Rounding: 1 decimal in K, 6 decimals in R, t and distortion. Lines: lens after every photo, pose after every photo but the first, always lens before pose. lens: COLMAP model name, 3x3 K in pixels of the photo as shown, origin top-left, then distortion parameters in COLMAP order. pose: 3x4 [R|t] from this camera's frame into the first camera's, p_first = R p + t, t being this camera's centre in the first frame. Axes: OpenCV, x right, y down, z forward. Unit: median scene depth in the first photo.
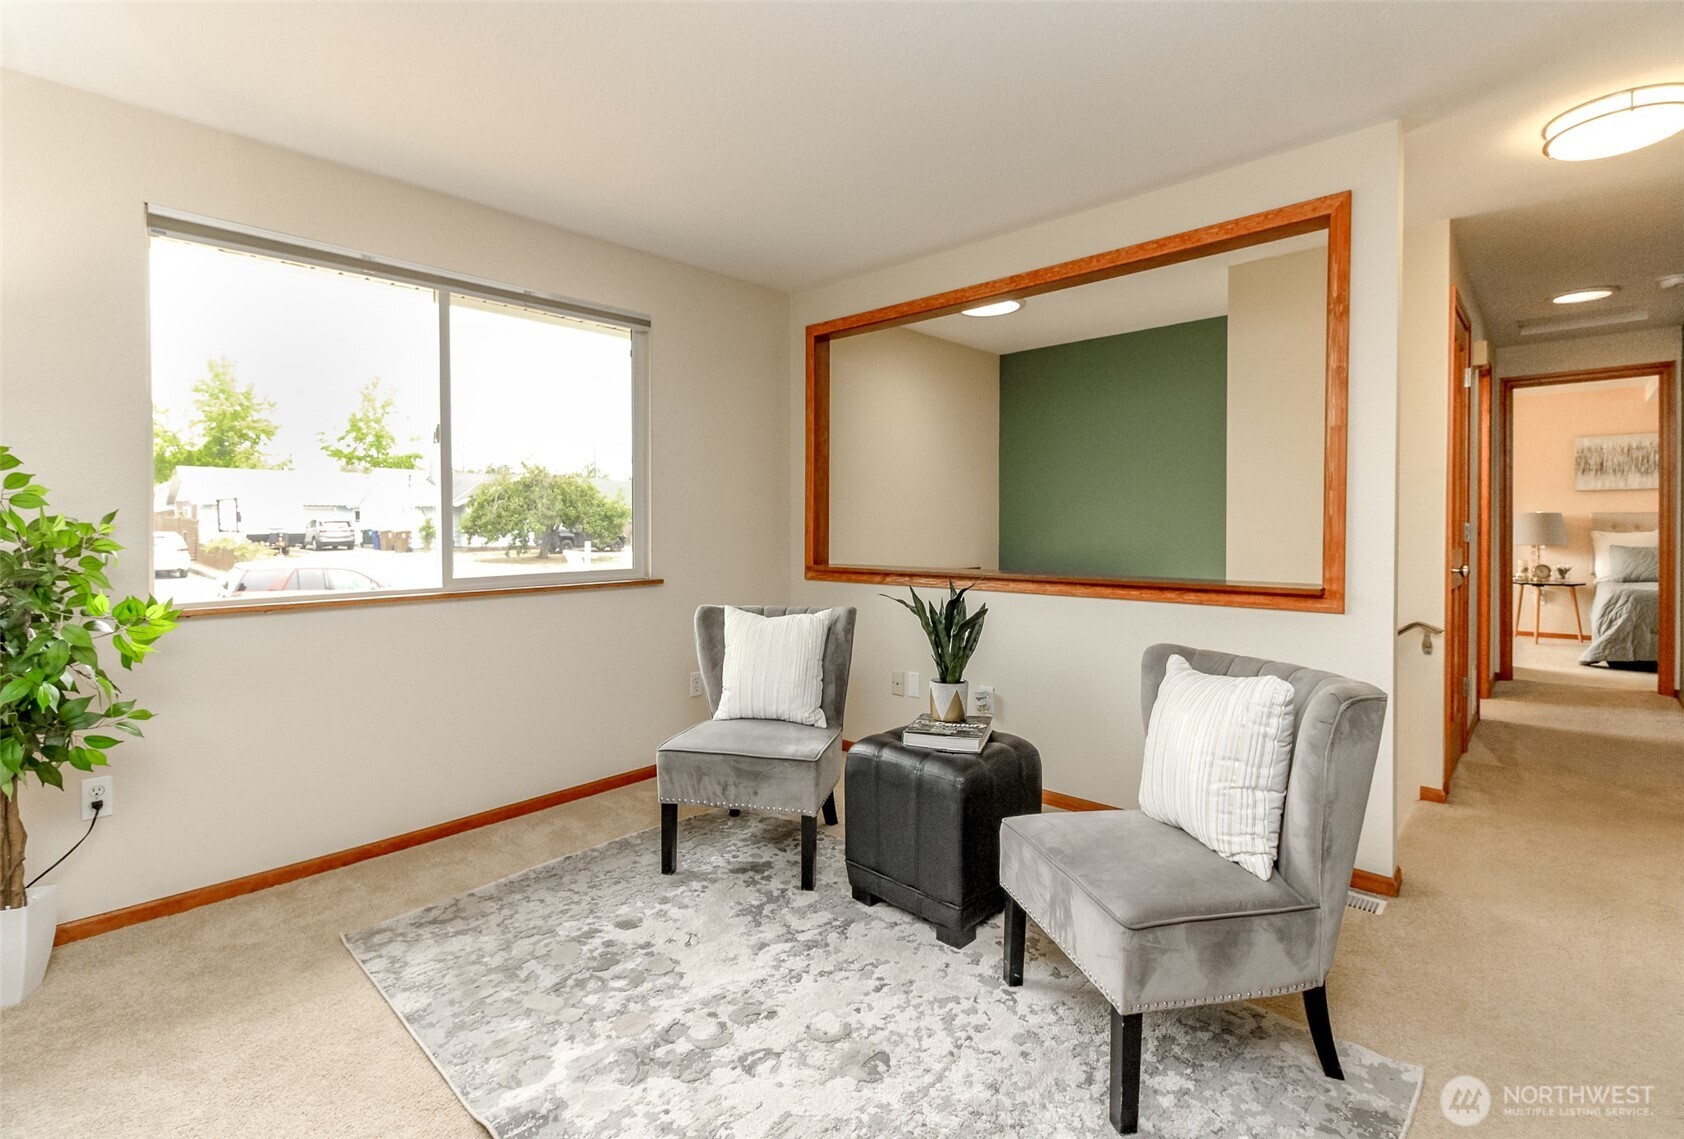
lens RADIAL K [[776.9, 0, 823.0], [0, 776.9, 535.8], [0, 0, 1]] dist [0.013949, -0.009419]
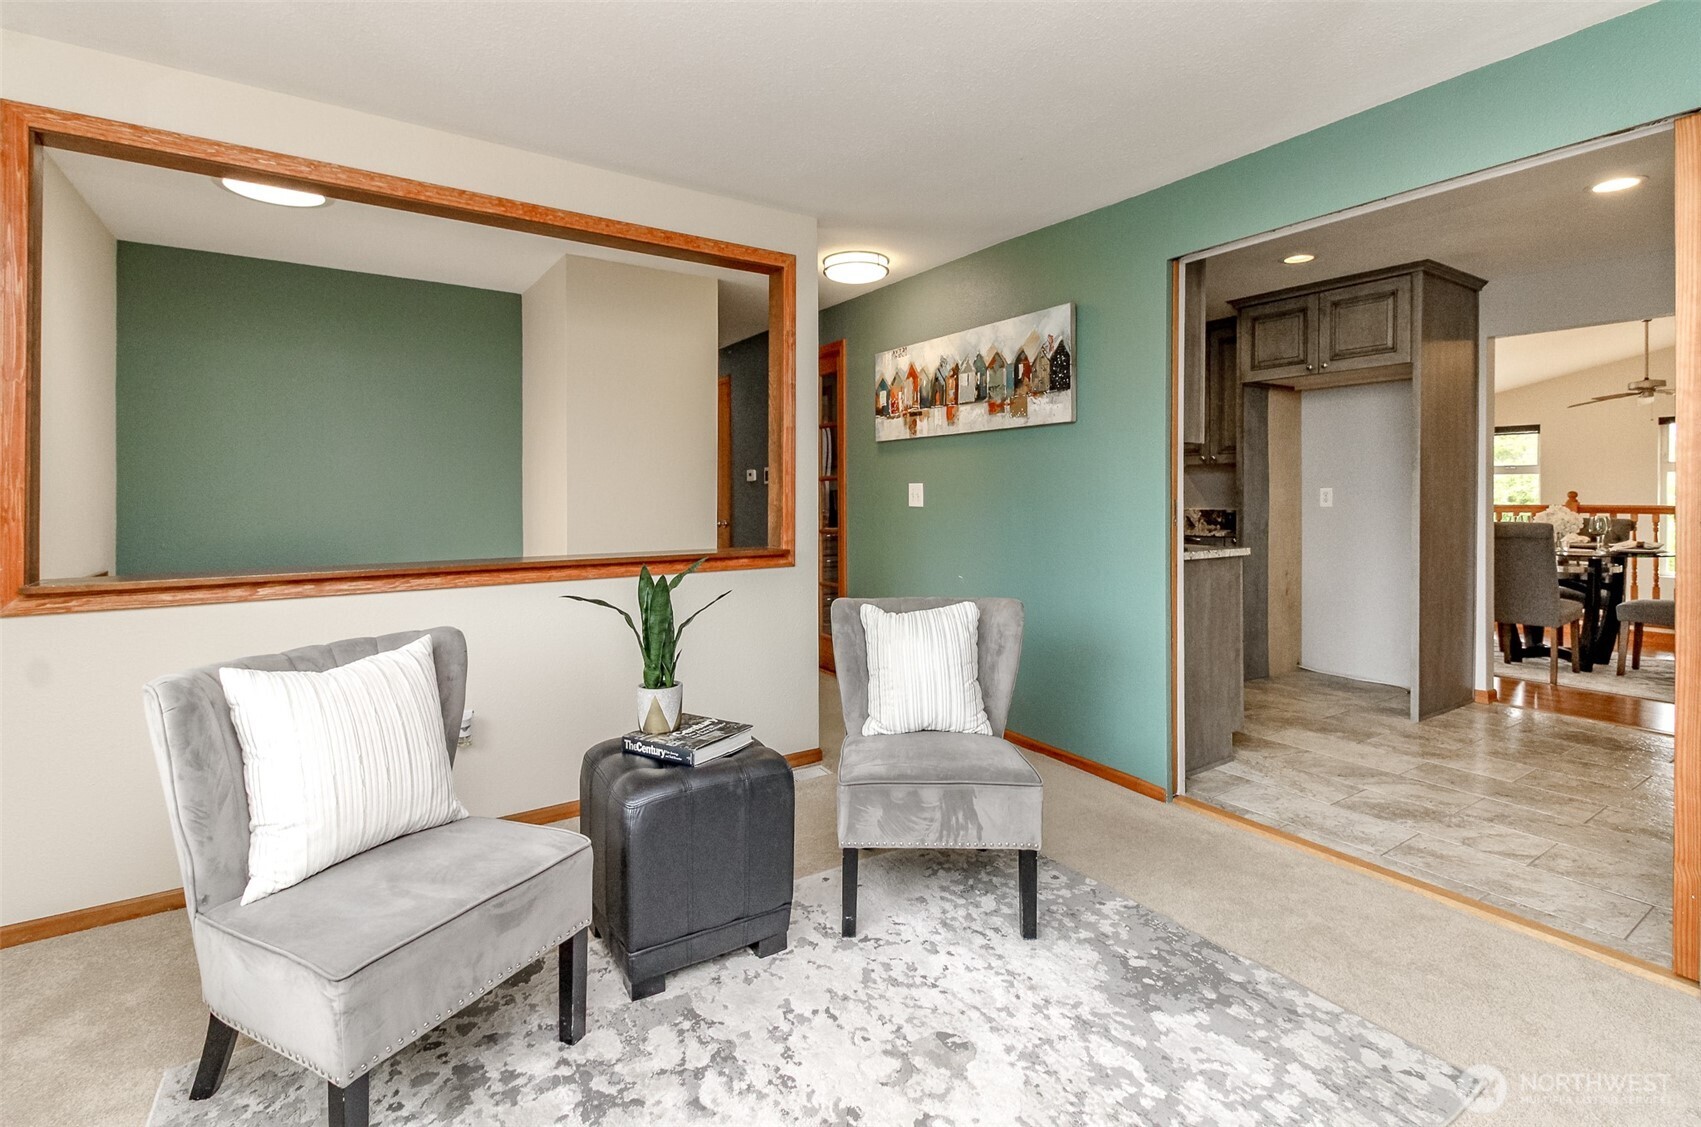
lens RADIAL K [[791.0, 0, 843.0], [0, 791.0, 498.5], [0, 0, 1]] dist [0.000501, -0.000020]
pose [[0.208947, 0.002040, 0.977925, -0.741669], [0.017110, 0.999837, -0.005742, -0.008685], [-0.977777, 0.017932, 0.208878, 0.714581]]
